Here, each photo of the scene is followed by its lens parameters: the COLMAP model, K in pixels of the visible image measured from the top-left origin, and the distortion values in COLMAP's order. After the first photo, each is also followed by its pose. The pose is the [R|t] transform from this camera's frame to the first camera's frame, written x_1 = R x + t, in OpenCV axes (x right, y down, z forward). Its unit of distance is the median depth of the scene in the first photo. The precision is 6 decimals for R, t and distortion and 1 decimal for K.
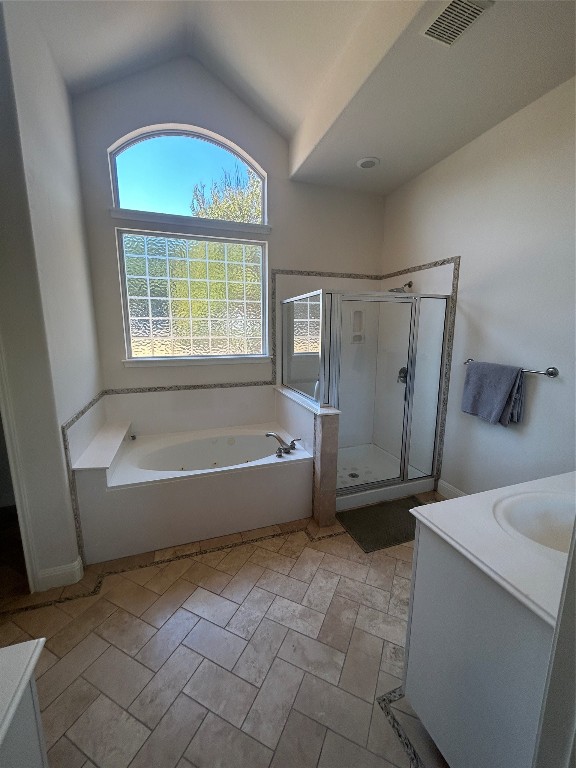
lens RADIAL K [[307.8, 0, 290.3], [0, 307.8, 380.3], [0, 0, 1]] dist [-0.003784, -0.000470]
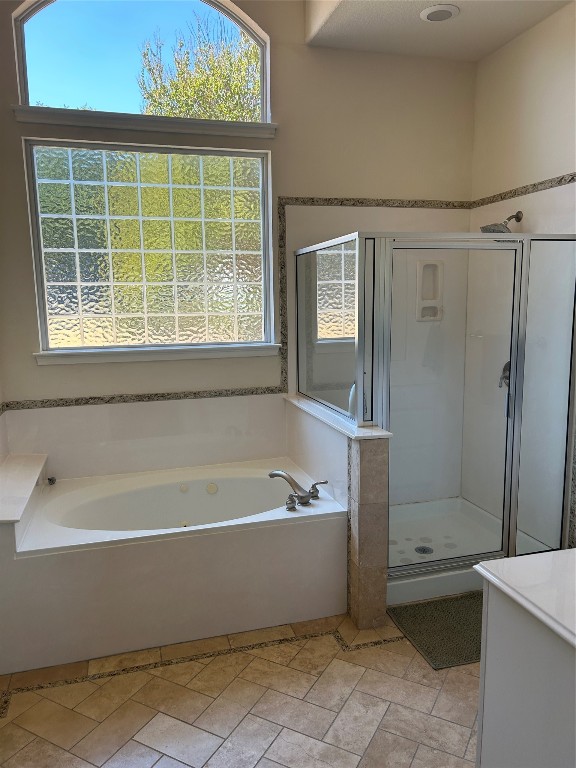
lens RADIAL K [[580.7, 0, 292.0], [0, 580.7, 382.5], [0, 0, 1]] dist [0.044491, -0.047584]
pose [[0.998343, -0.008674, -0.056882, 0.030502], [0.007592, 0.999787, -0.019217, 0.019419], [0.057037, 0.018753, 0.998196, -0.129898]]
